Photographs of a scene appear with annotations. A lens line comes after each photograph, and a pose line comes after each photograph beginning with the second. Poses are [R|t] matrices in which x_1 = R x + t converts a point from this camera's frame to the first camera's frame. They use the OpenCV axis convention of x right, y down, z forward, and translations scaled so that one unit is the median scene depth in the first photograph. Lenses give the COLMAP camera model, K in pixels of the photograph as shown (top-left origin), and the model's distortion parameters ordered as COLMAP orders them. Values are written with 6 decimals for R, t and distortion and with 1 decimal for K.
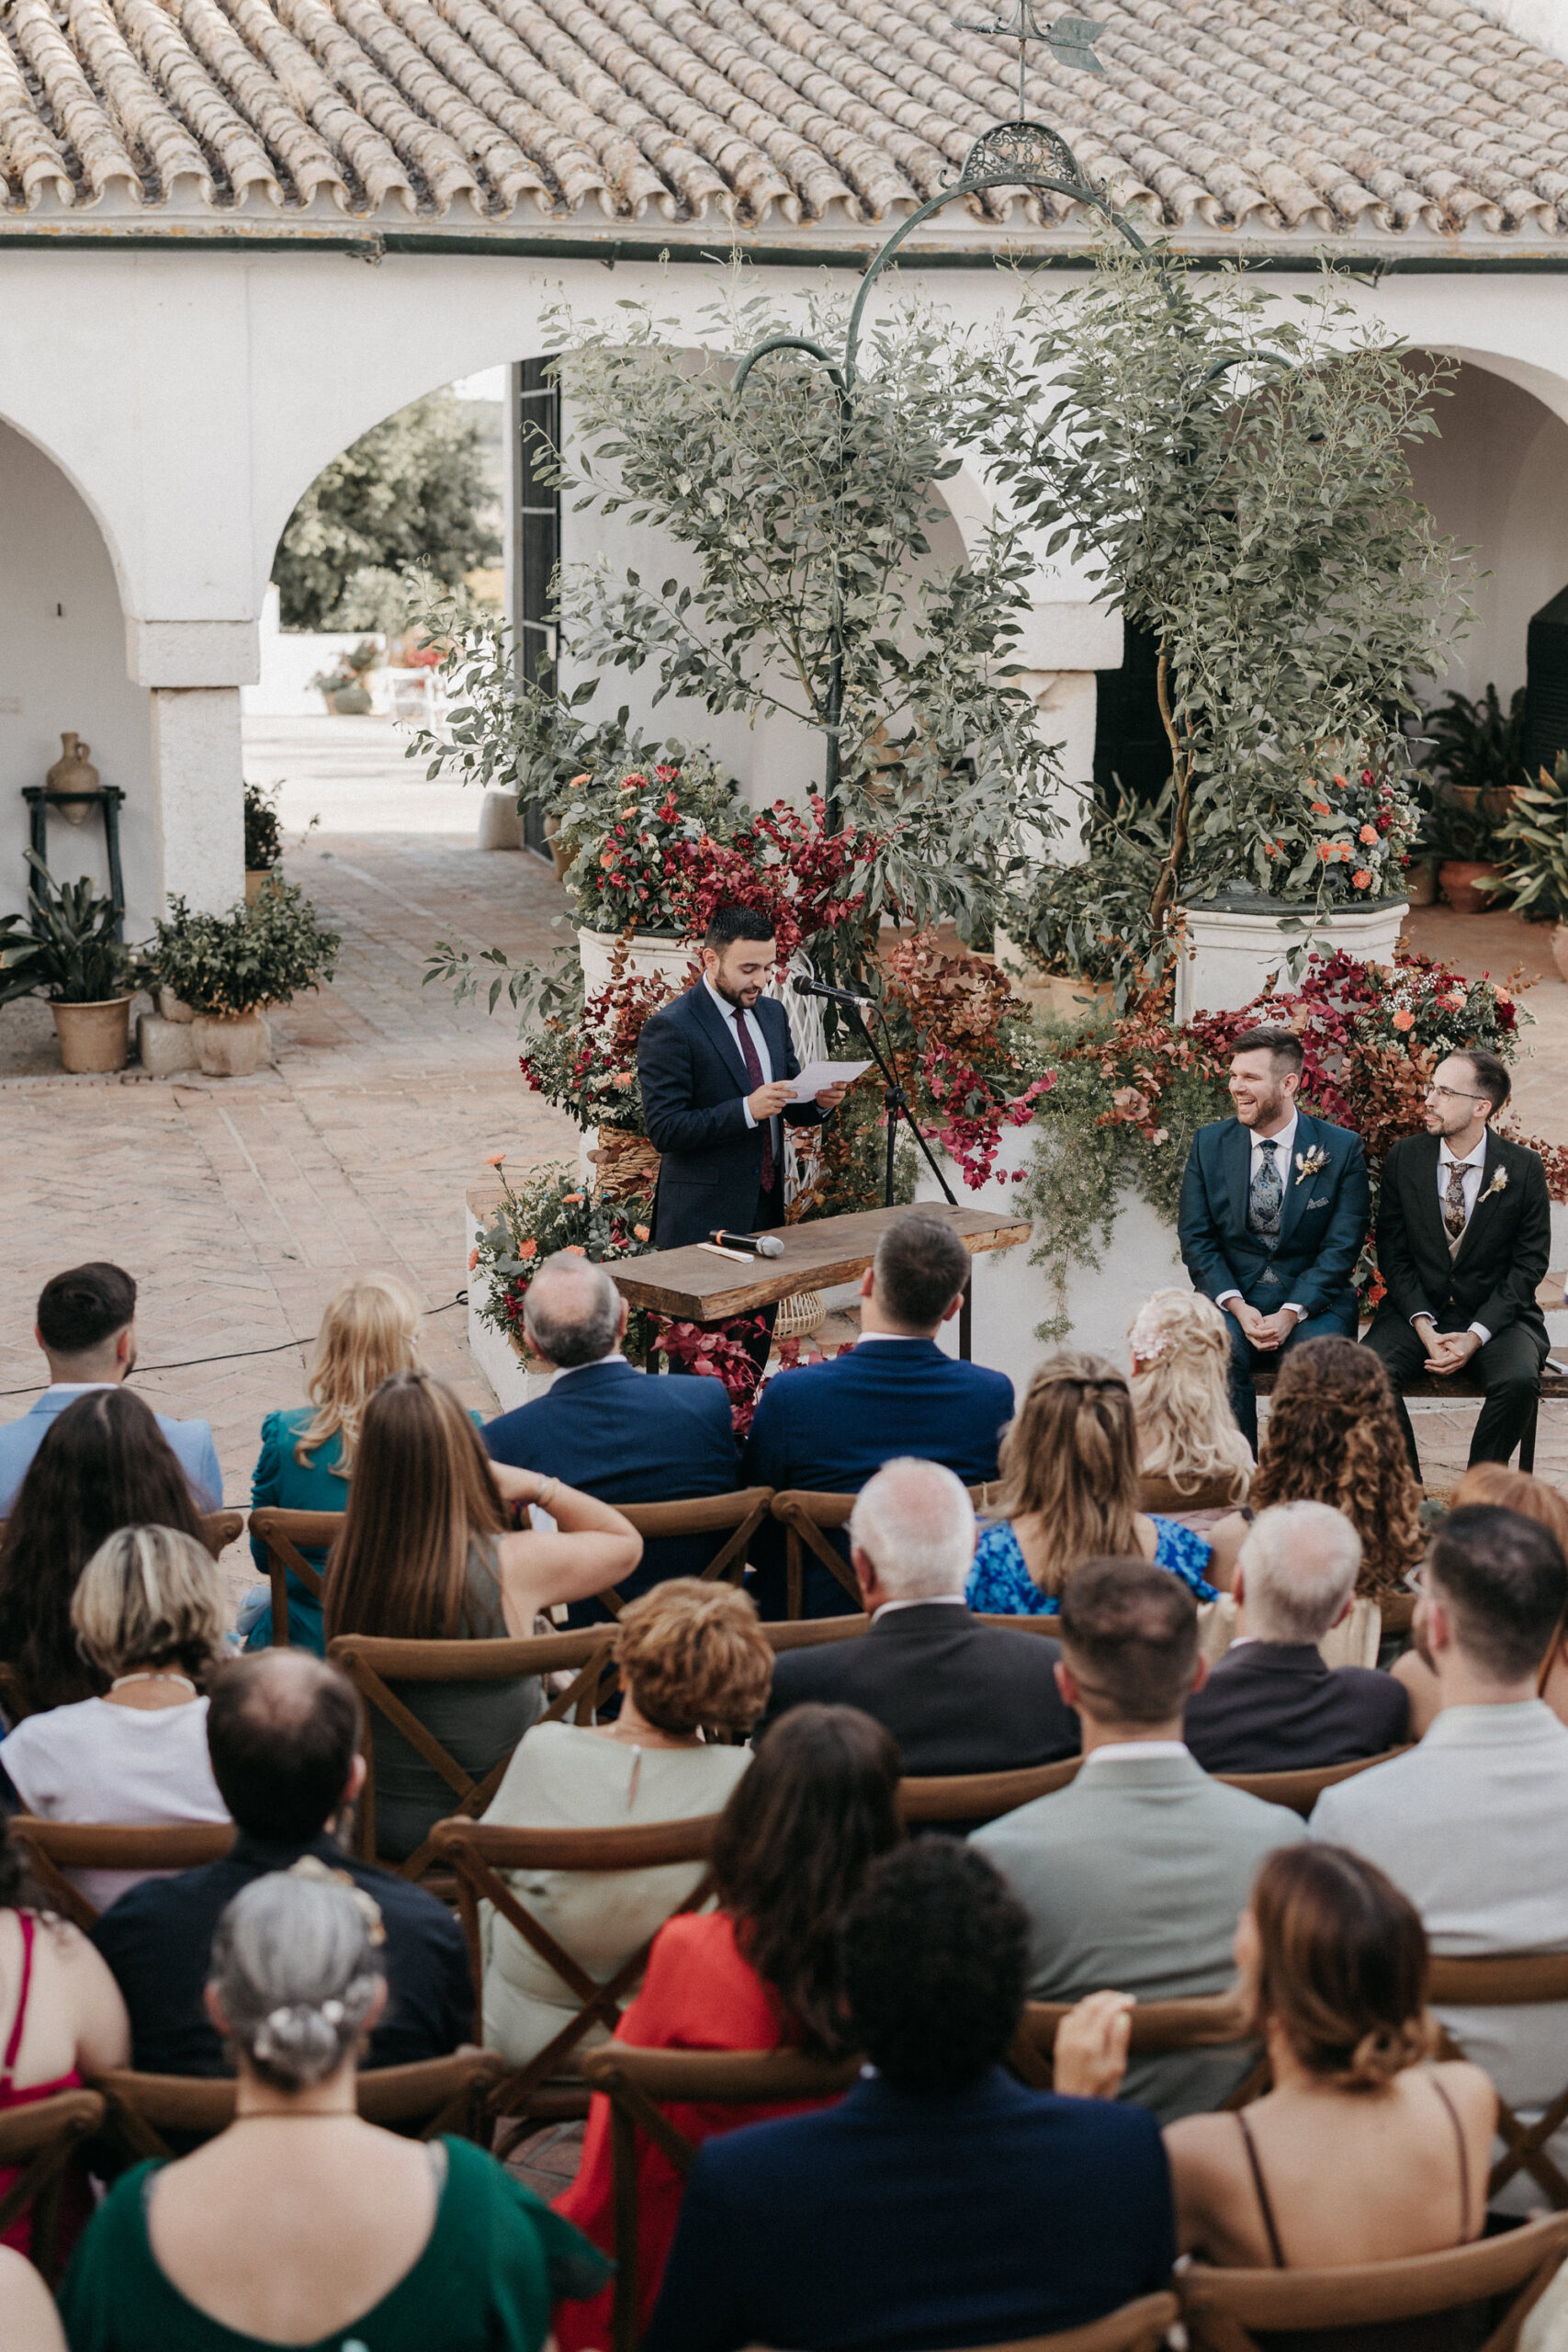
lens RADIAL K [[3630.0, 0, 683.1], [0, 3630.0, 1203.2], [0, 0, 1]] dist [0.012138, 0.000000]
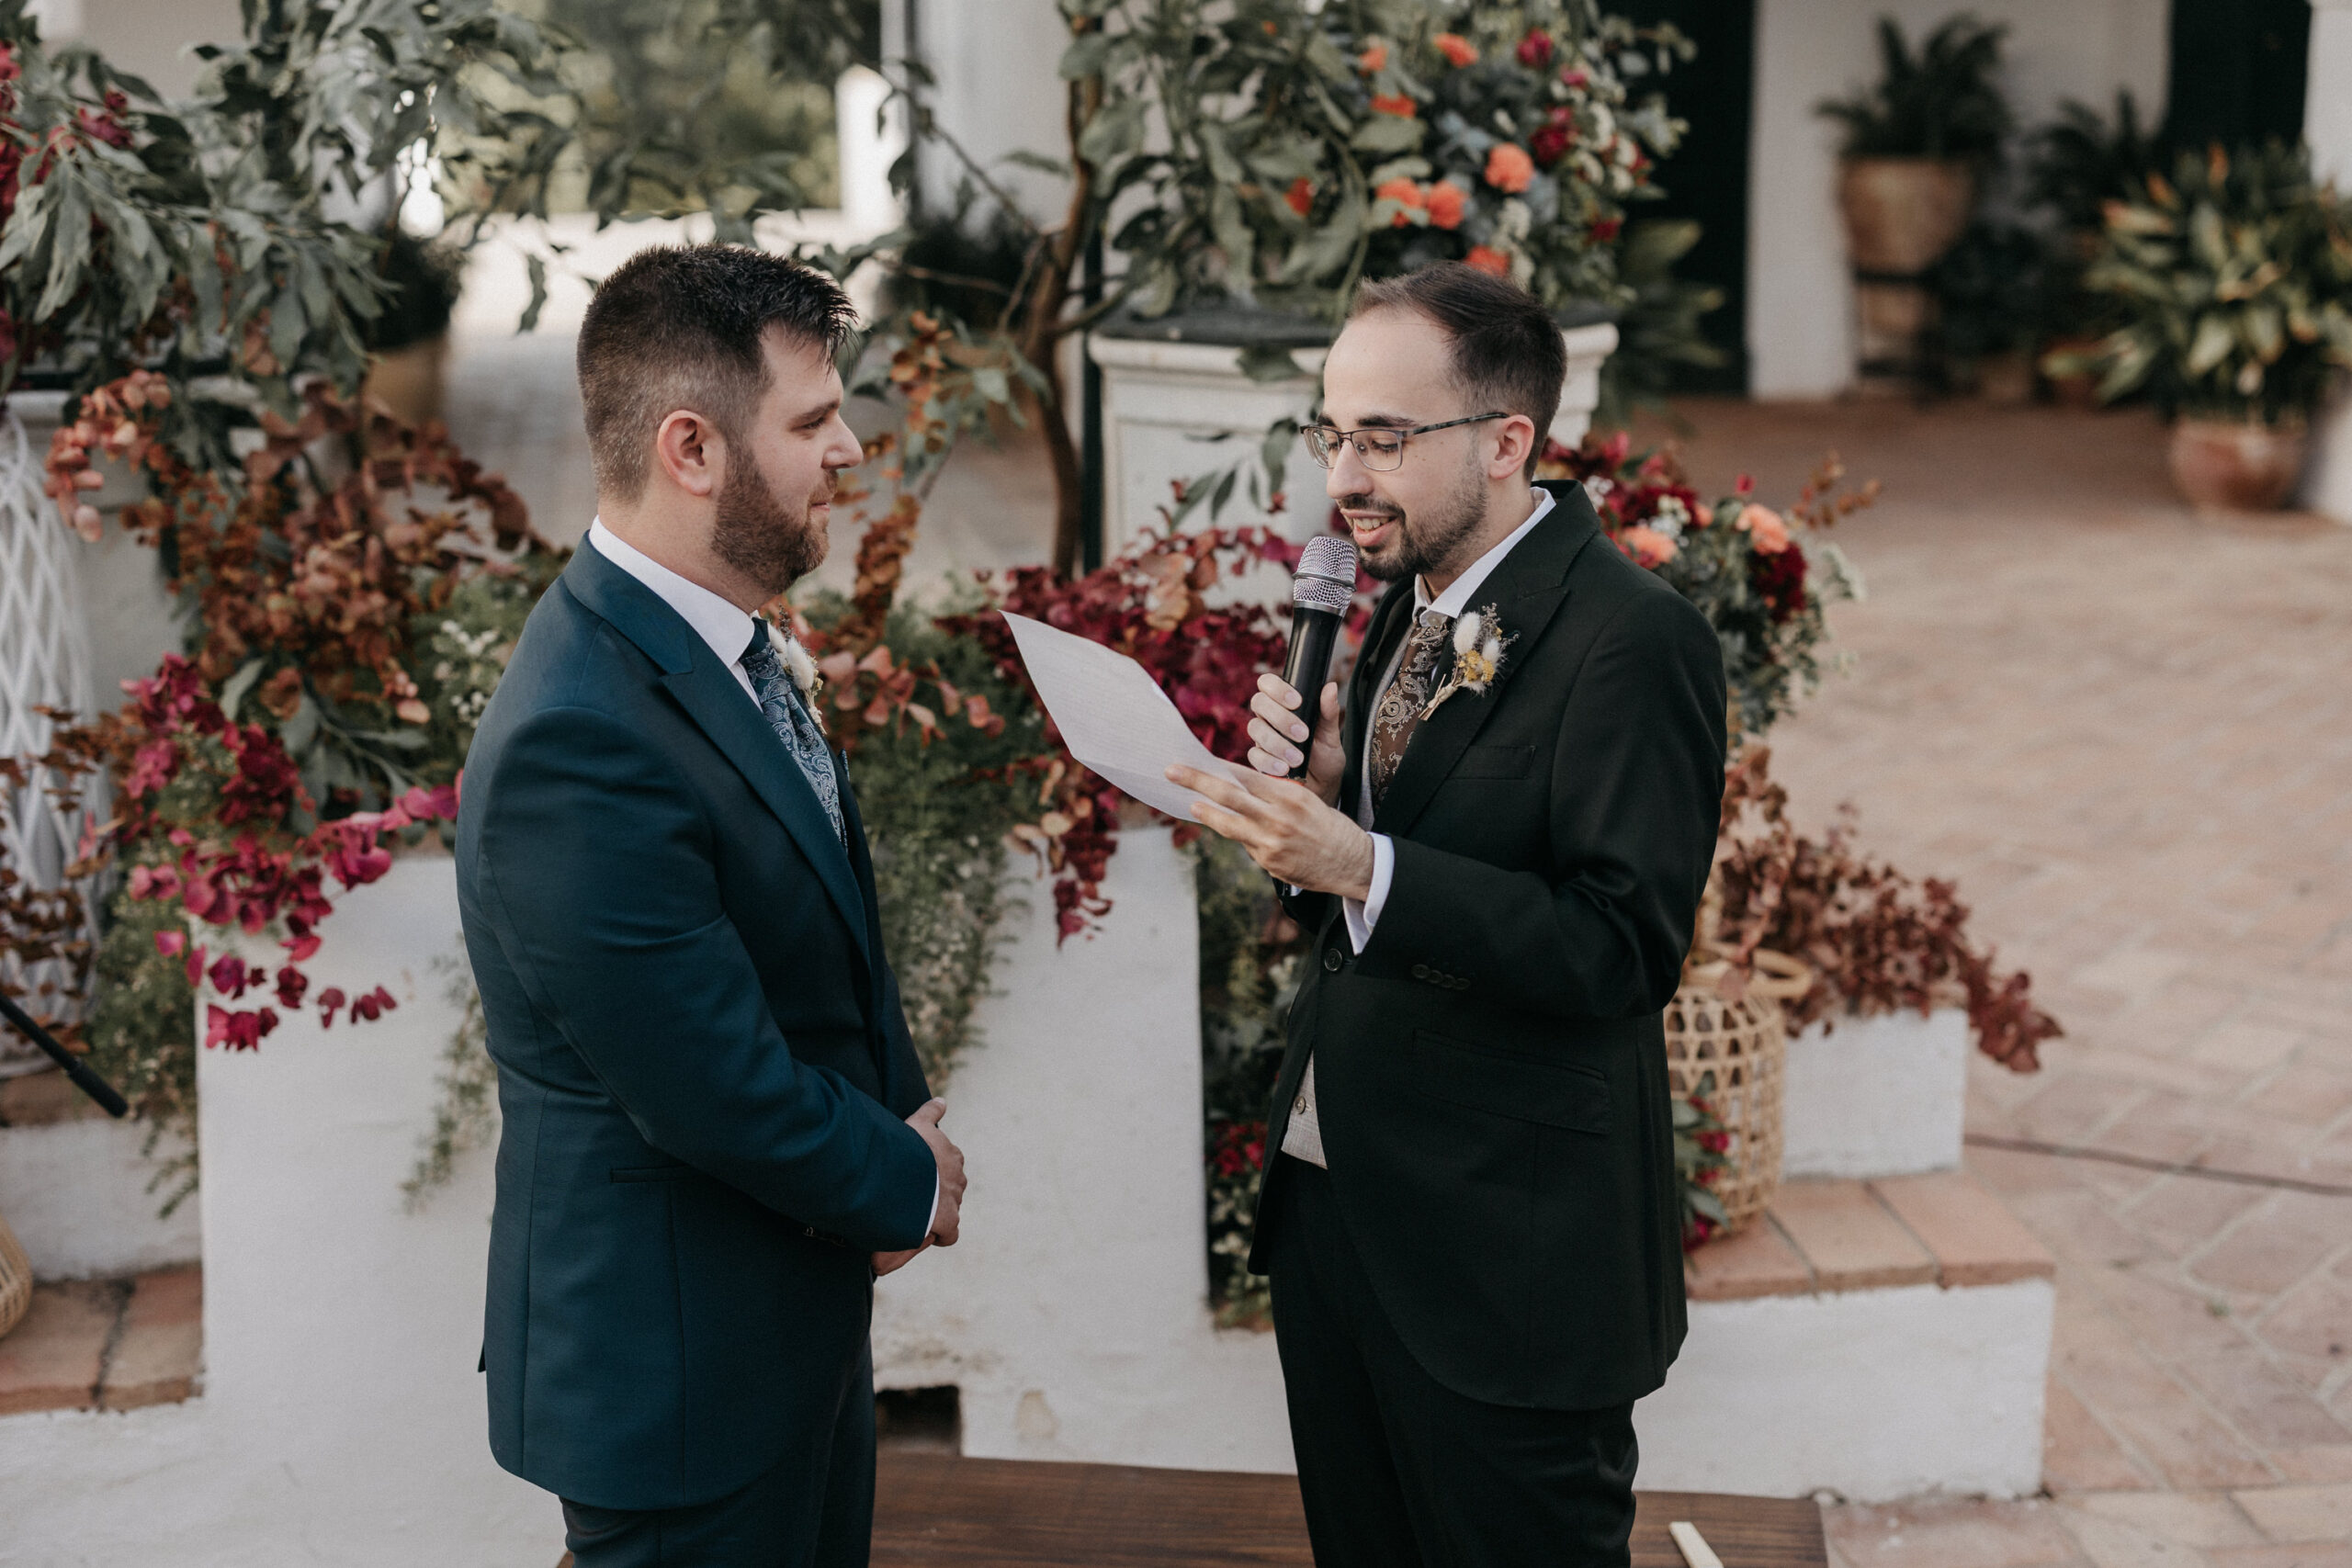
lens RADIAL K [[3630.0, 0, 1221.0], [0, 3630.0, 836.8], [0, 0, 1]] dist [0.012138, 0.000000]
pose [[0.997764, 0.005292, -0.066625, 0.189264], [-0.003599, 0.999668, 0.025506, -0.032257], [0.066738, -0.025209, 0.997452, 0.572459]]
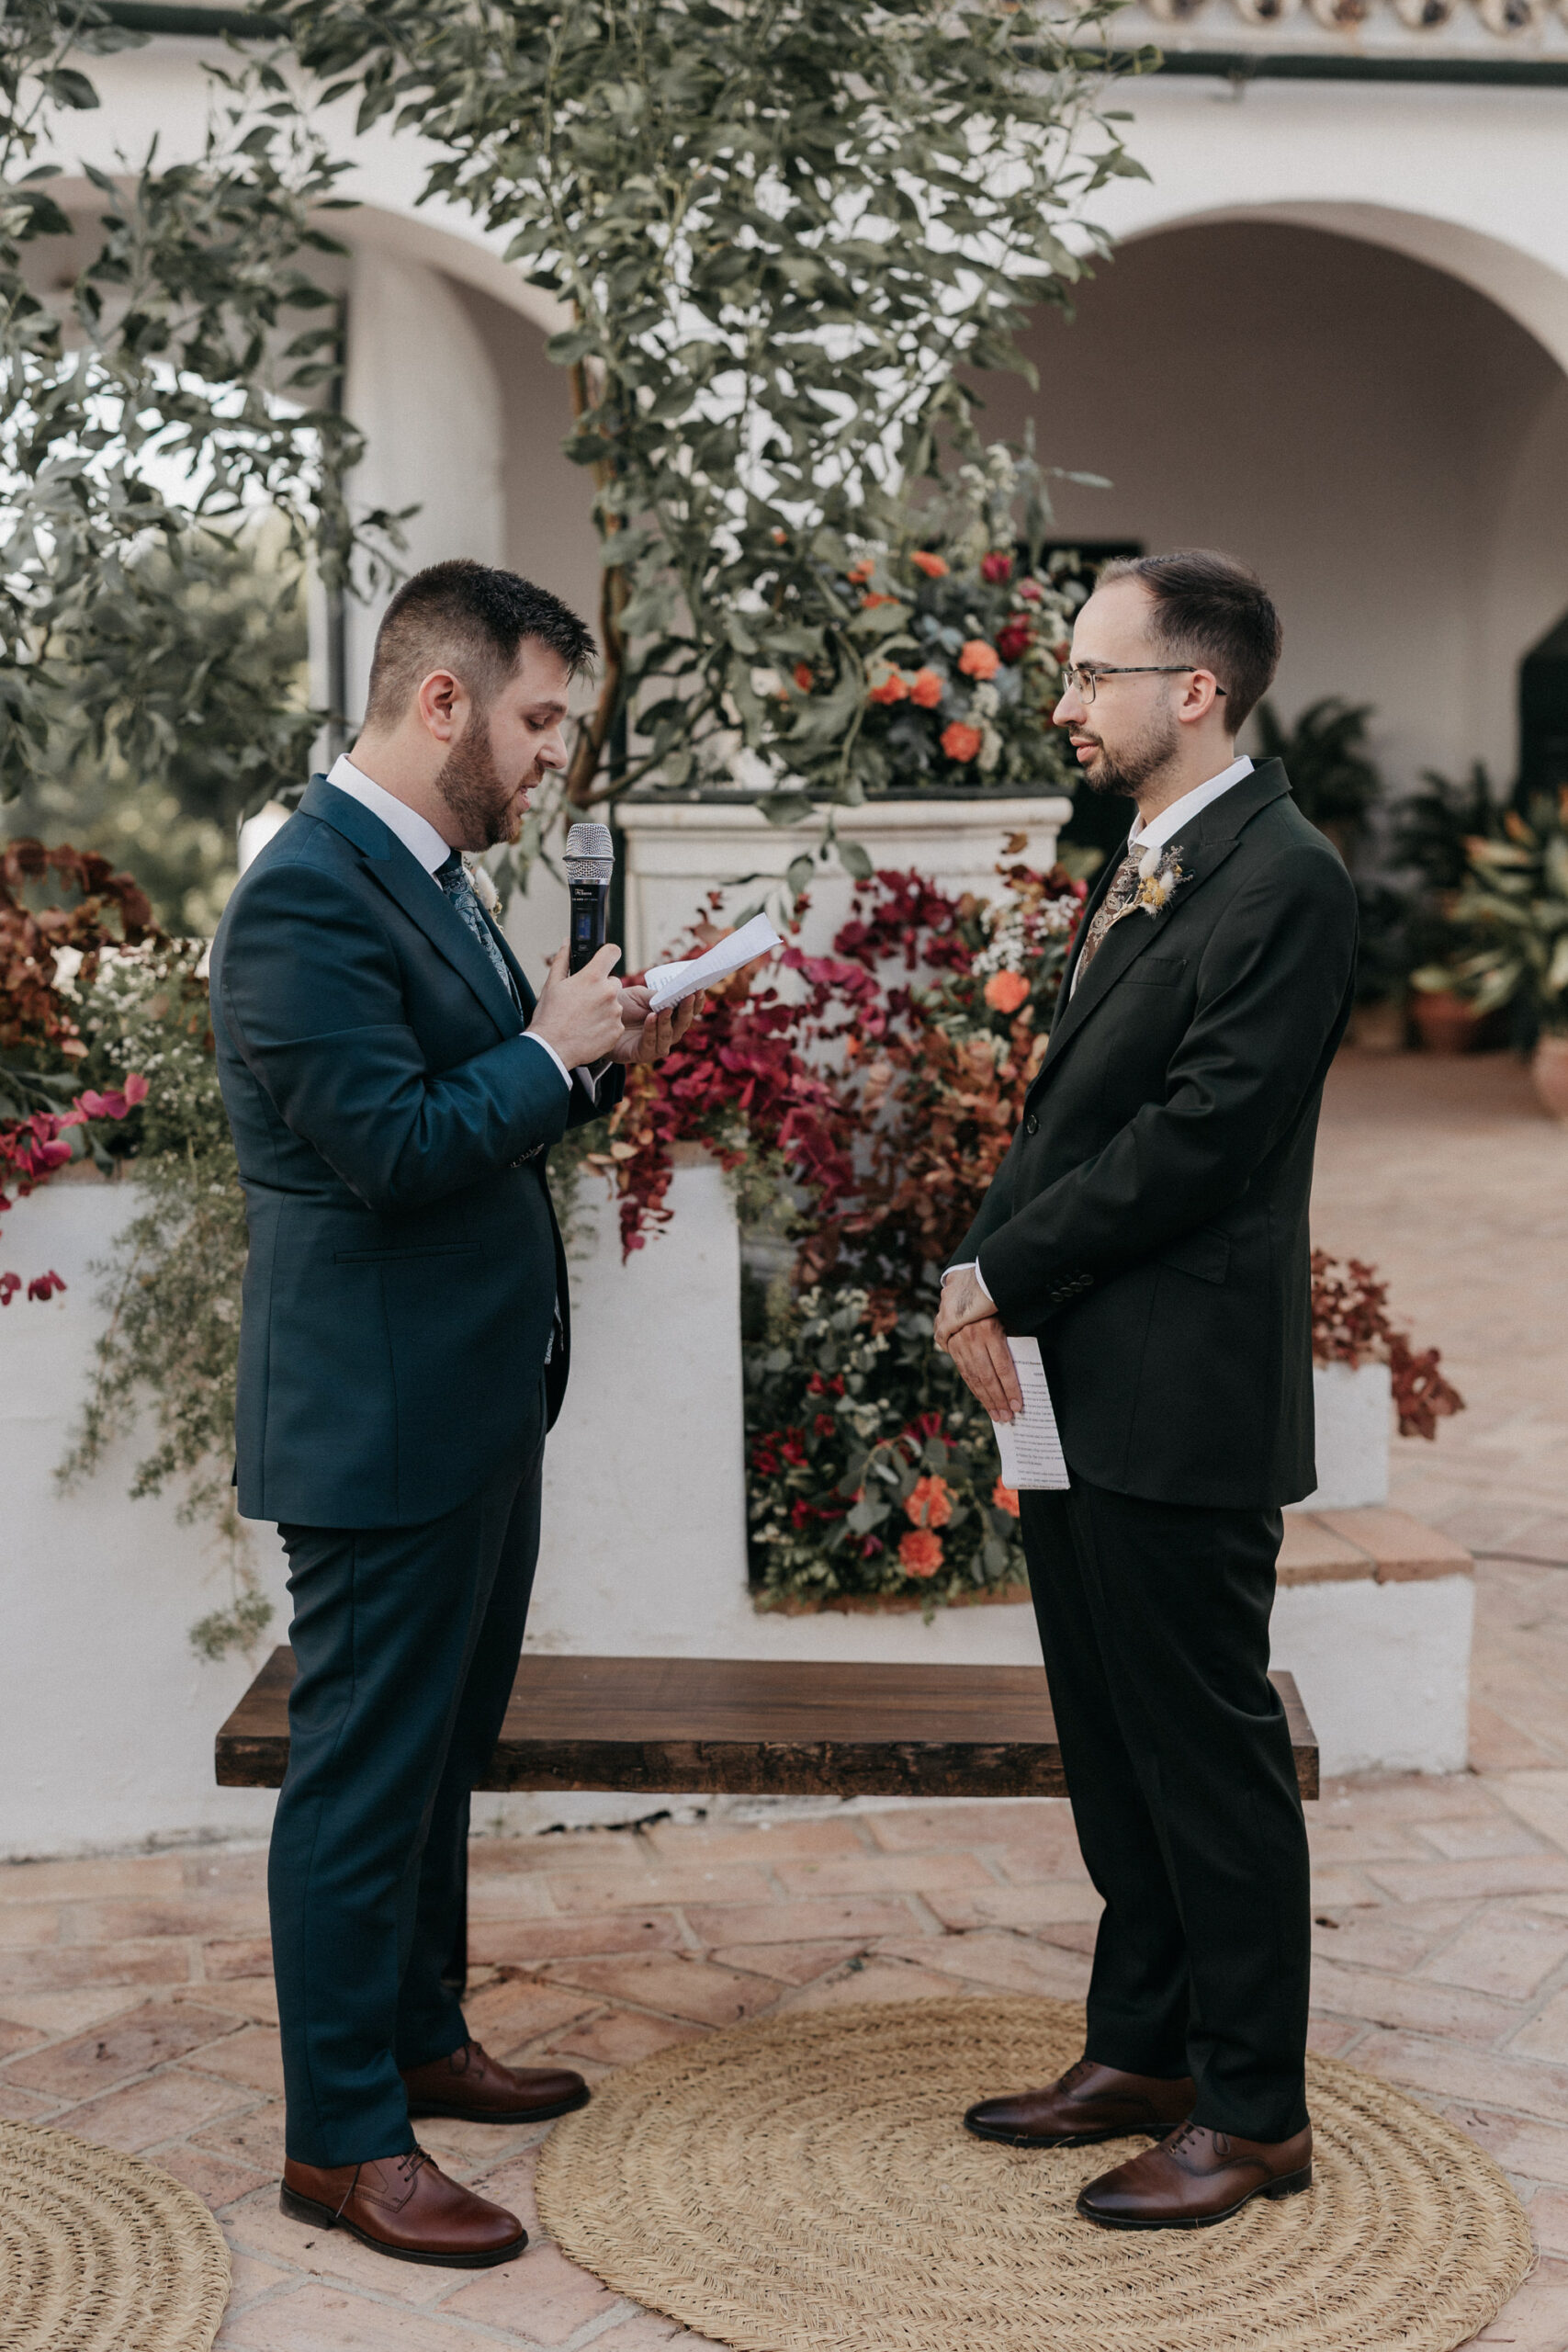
lens RADIAL K [[3630.0, 0, 833.8], [0, 3630.0, 1170.2], [0, 0, 1]] dist [0.012138, 0.000000]
pose [[0.999975, -0.007005, -0.000348, 0.172957], [0.006943, 0.995678, -0.092609, 0.018702], [0.000995, 0.092604, 0.995703, 0.509134]]
